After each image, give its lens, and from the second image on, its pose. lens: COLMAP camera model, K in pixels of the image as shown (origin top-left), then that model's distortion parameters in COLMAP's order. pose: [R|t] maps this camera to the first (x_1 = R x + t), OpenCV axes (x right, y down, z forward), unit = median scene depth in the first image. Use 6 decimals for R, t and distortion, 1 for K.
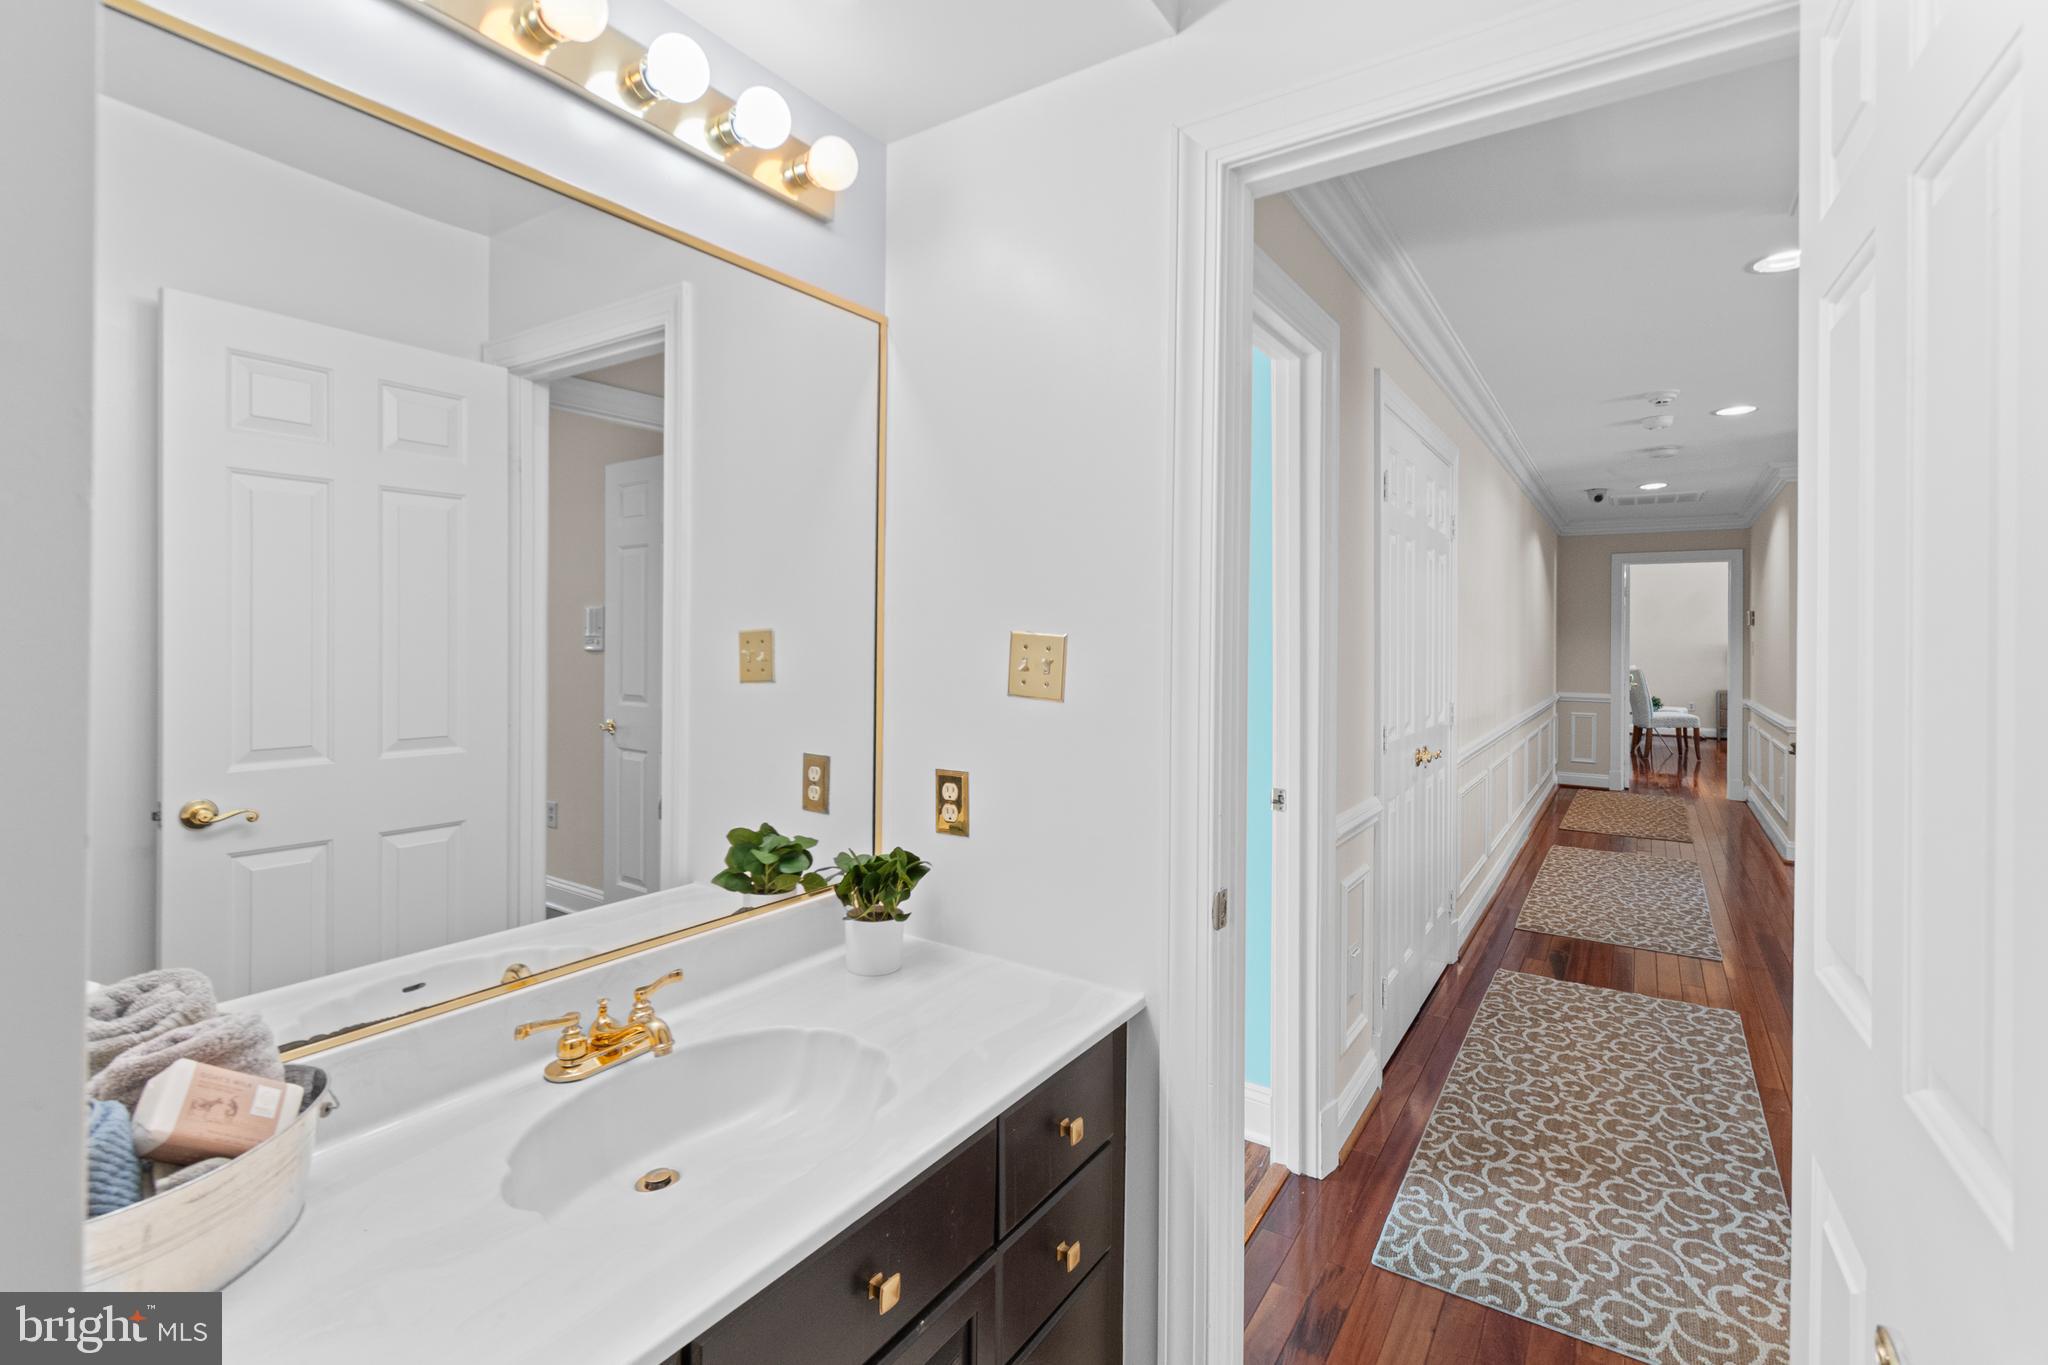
lens RADIAL K [[919.2, 0, 1011.6], [0, 919.2, 665.4], [0, 0, 1]] dist [0.003402, -0.000348]
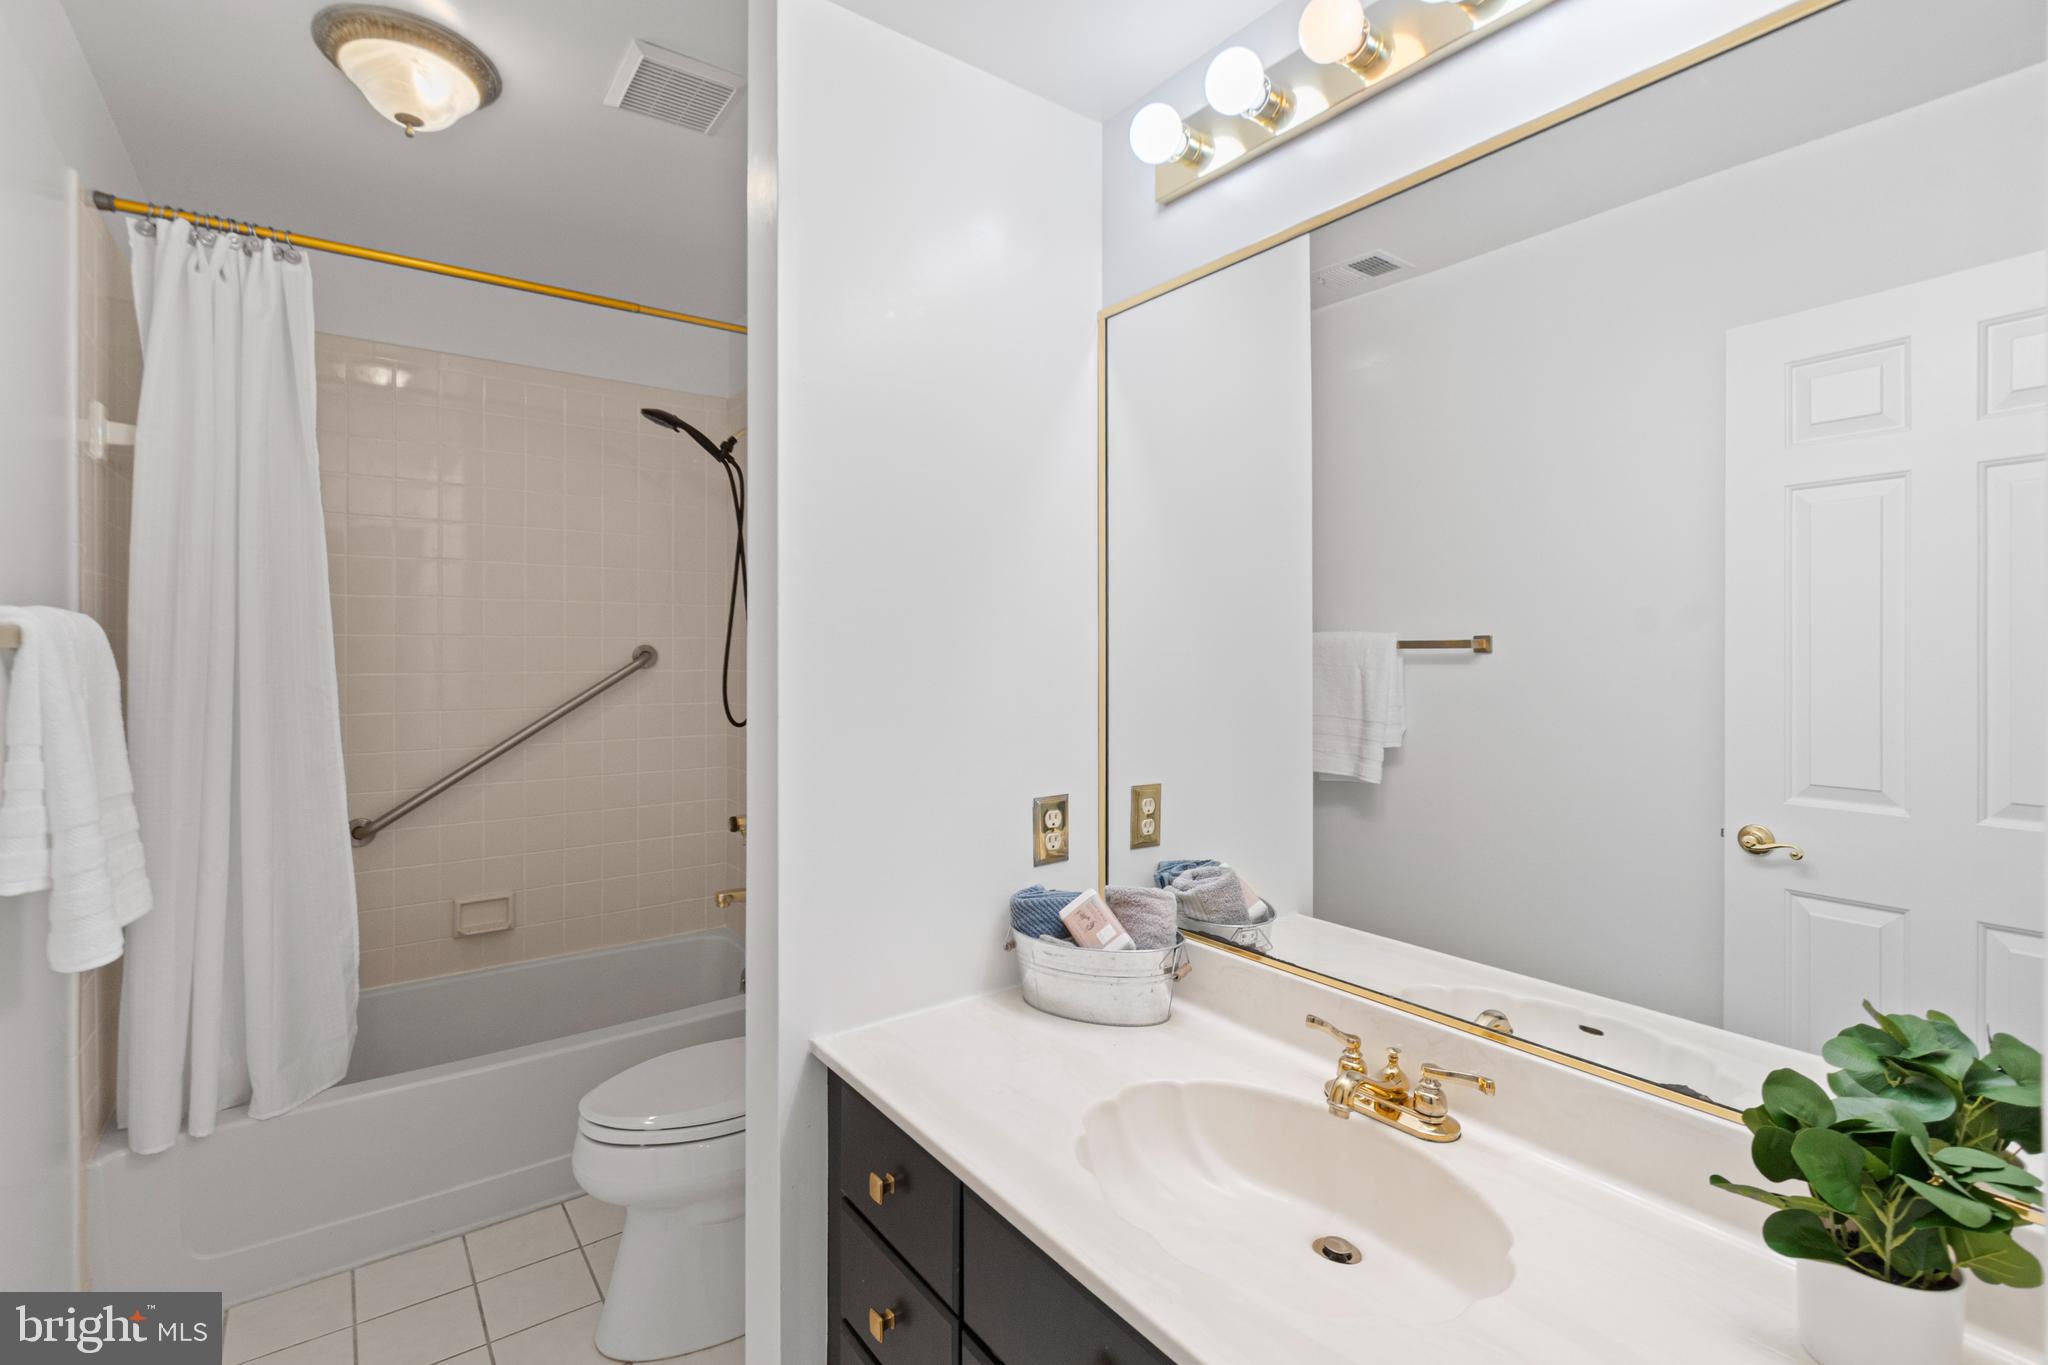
lens RADIAL K [[935.8, 0, 1018.5], [0, 935.8, 654.7], [0, 0, 1]] dist [0.001702, -0.000060]
pose [[-0.368828, -0.019475, -0.929294, 0.369224], [-0.028670, 0.999543, -0.009568, -0.007620], [0.929055, 0.023114, -0.369218, 0.633043]]
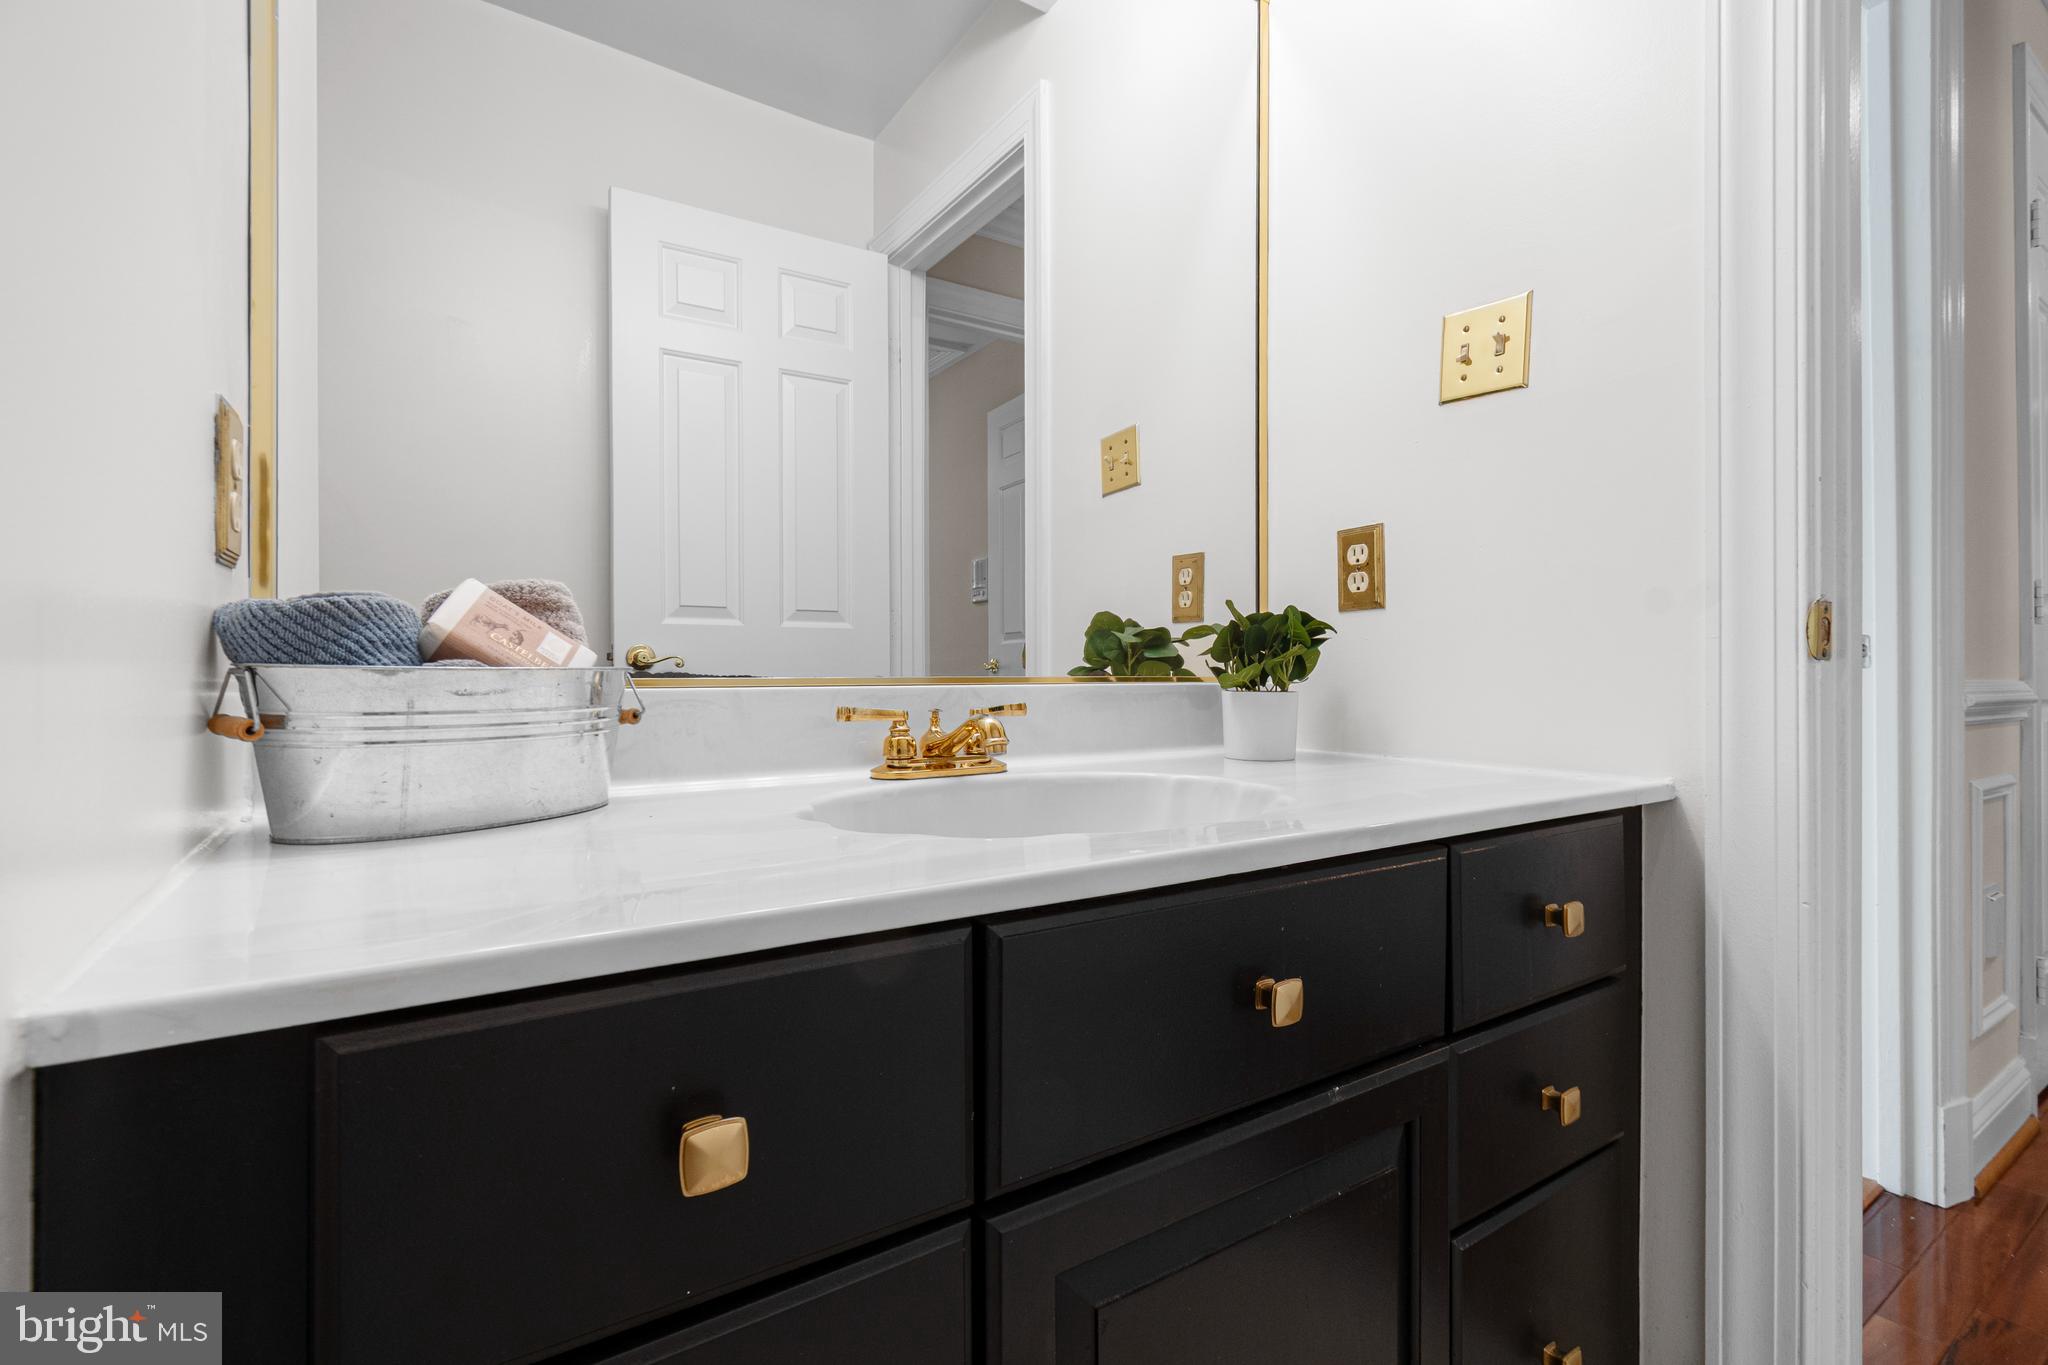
lens RADIAL K [[912.4, 0, 1030.6], [0, 912.4, 709.3], [0, 0, 1]] dist [0.000471, 0.001025]
pose [[0.924957, -0.006762, -0.380012, -0.026305], [0.005808, 0.999976, -0.003655, 0.232875], [0.380028, 0.001174, 0.924974, 0.160192]]
